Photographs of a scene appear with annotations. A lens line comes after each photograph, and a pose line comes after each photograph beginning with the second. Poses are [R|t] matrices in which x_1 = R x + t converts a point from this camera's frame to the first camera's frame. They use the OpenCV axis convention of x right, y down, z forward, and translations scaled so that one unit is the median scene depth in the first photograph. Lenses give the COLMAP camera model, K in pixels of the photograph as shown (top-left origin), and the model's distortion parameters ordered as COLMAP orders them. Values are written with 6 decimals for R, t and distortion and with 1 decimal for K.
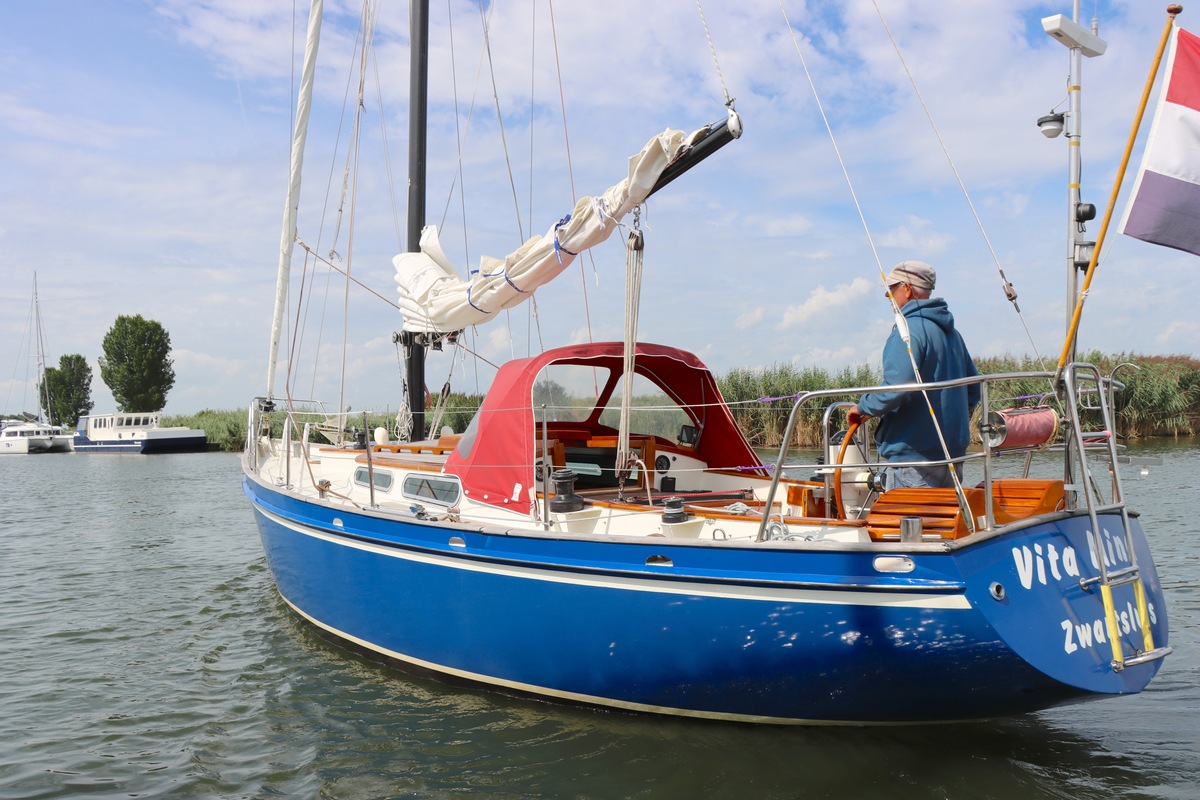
lens RADIAL K [[939.9, 0, 575.6], [0, 939.9, 403.4], [0, 0, 1]] dist [-0.130105, 0.013182]
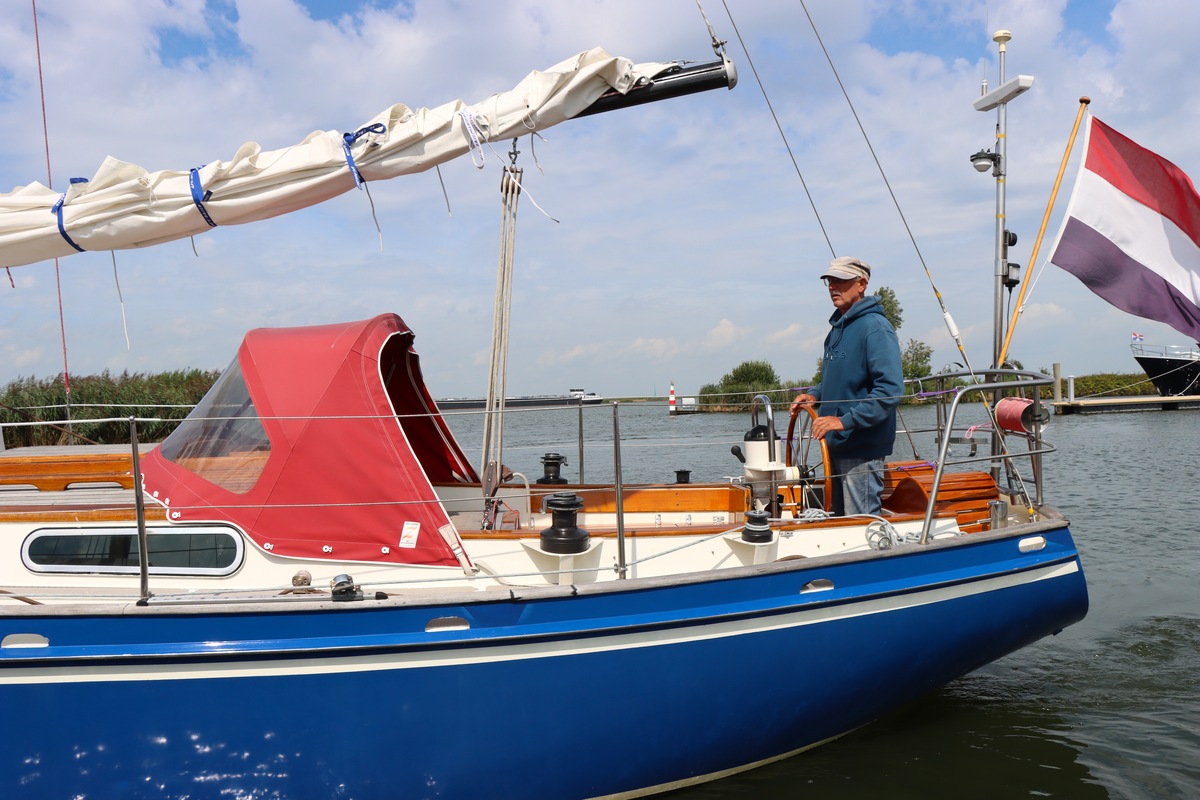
lens RADIAL K [[928.7, 0, 577.7], [0, 928.7, 397.2], [0, 0, 1]] dist [-0.138090, 0.019707]
pose [[0.565445, 0.010344, 0.824721, -0.331529], [0.010156, 0.999758, -0.019503, 0.009729], [-0.824724, 0.019404, 0.565203, 0.356016]]
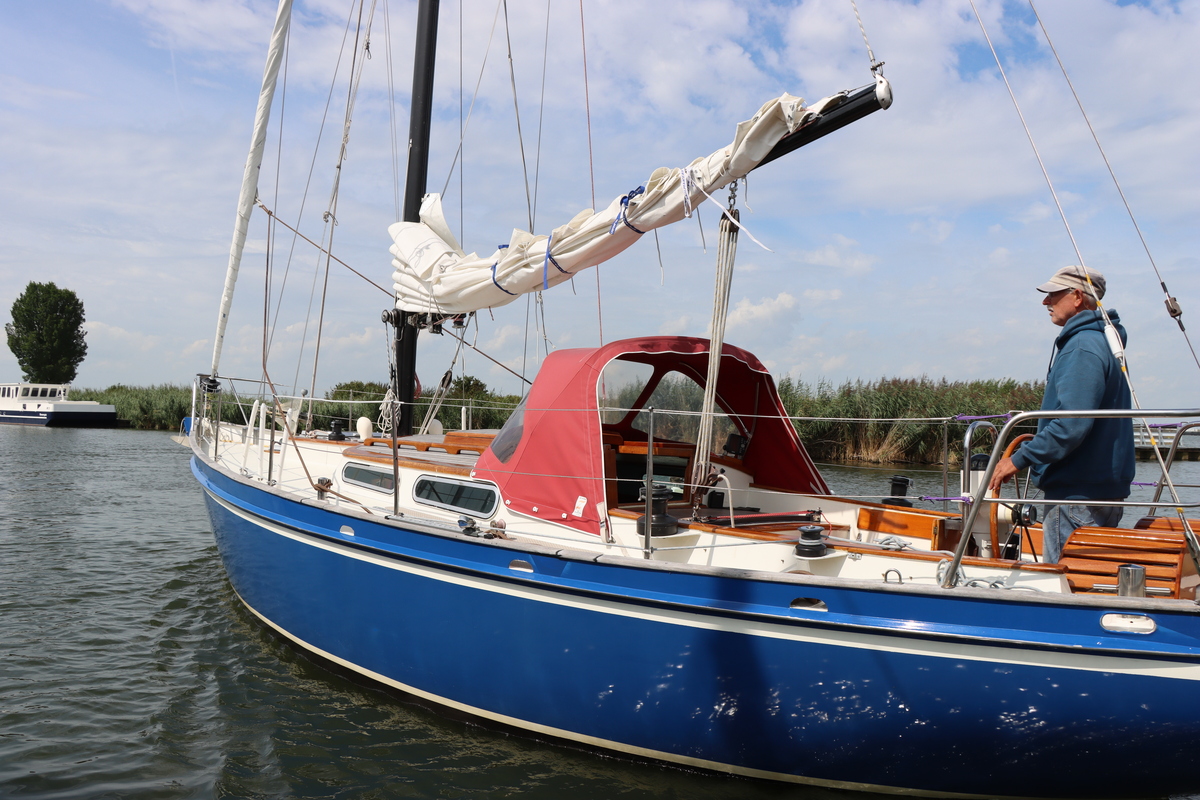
lens RADIAL K [[928.7, 0, 577.7], [0, 928.7, 397.2], [0, 0, 1]] dist [-0.138090, 0.019707]
pose [[0.993502, 0.056105, 0.099022, -0.098118], [-0.055627, 0.998423, -0.007584, 0.002328], [-0.099292, 0.002026, 0.995056, 0.112663]]
